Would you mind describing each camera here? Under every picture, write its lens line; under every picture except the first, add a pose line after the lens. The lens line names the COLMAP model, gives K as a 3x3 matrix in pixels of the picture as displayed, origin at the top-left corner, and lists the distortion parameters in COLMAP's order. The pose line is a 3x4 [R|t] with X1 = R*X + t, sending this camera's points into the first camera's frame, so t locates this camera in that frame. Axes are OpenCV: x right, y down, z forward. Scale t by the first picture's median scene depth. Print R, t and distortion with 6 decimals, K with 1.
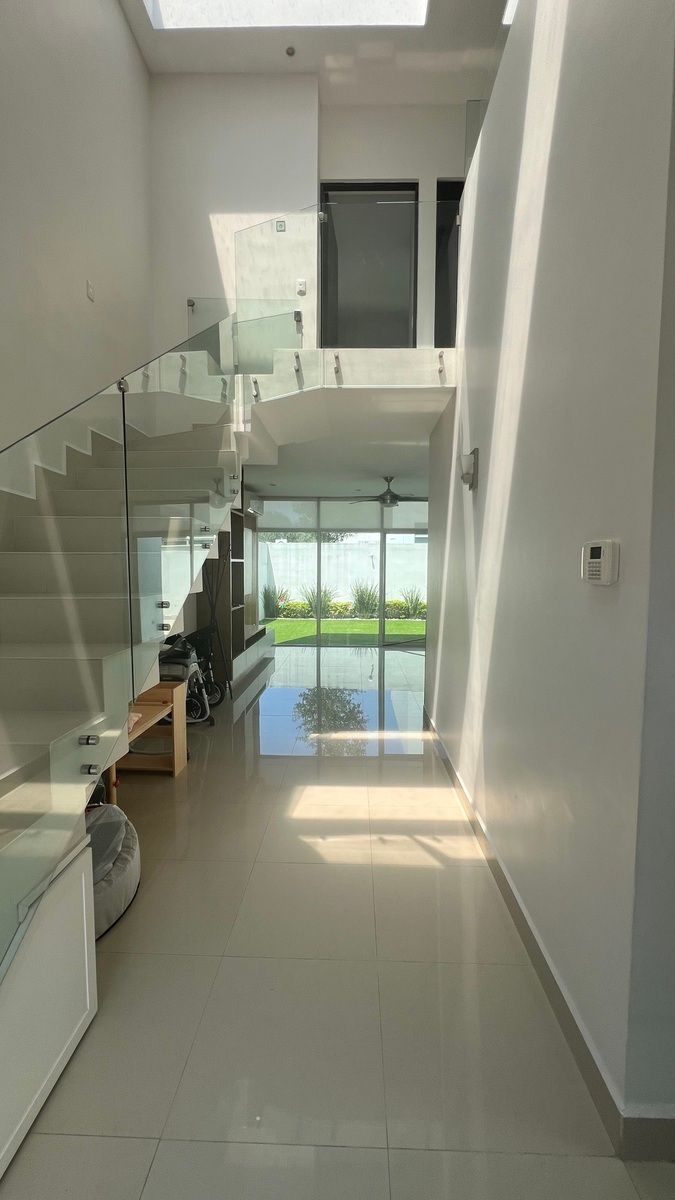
lens RADIAL K [[479.8, 0, 341.7], [0, 479.8, 602.2], [0, 0, 1]] dist [-0.000524, -0.000028]
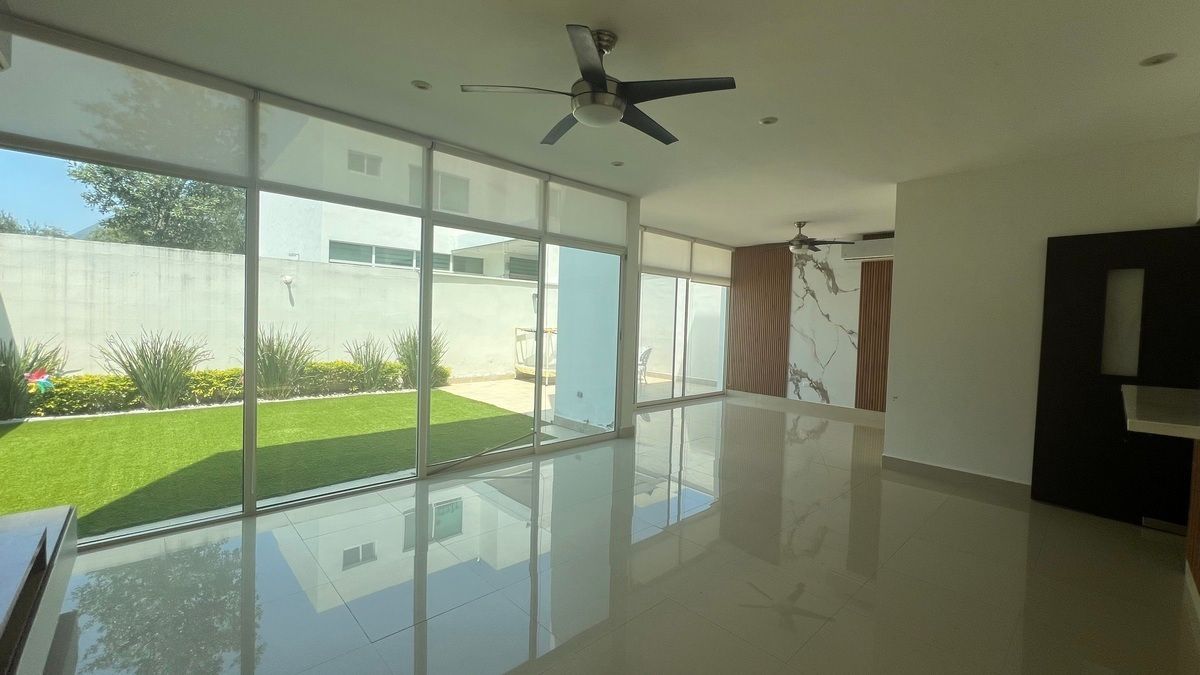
lens RADIAL K [[483.0, 0, 596.5], [0, 483.0, 333.7], [0, 0, 1]] dist [0.001390, 0.001019]
pose [[0.717496, -0.007047, 0.696527, -0.070576], [0.026015, 0.999522, -0.016685, -0.019040], [-0.696077, 0.030091, 0.717336, 0.364595]]
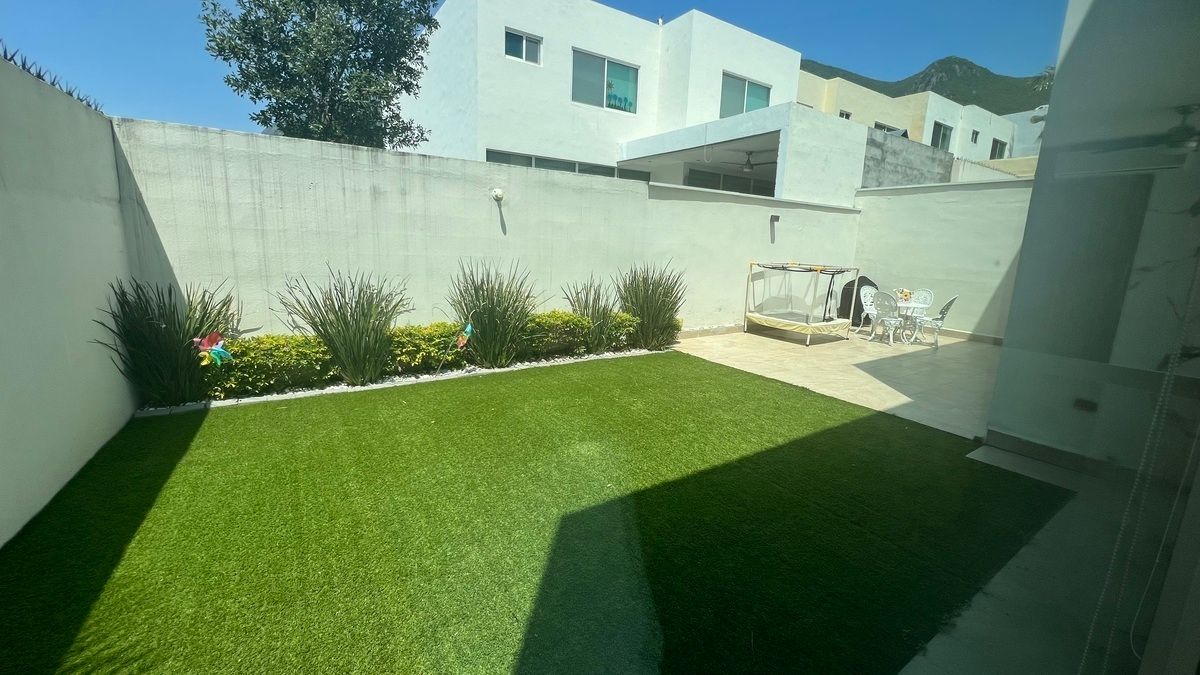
lens RADIAL K [[483.0, 0, 598.4], [0, 483.0, 333.1], [0, 0, 1]] dist [0.001390, 0.001019]
pose [[0.818976, -0.087266, 0.567153, -0.099180], [0.014110, 0.991132, 0.132127, -0.040289], [-0.573654, -0.100206, 0.812945, 0.641073]]
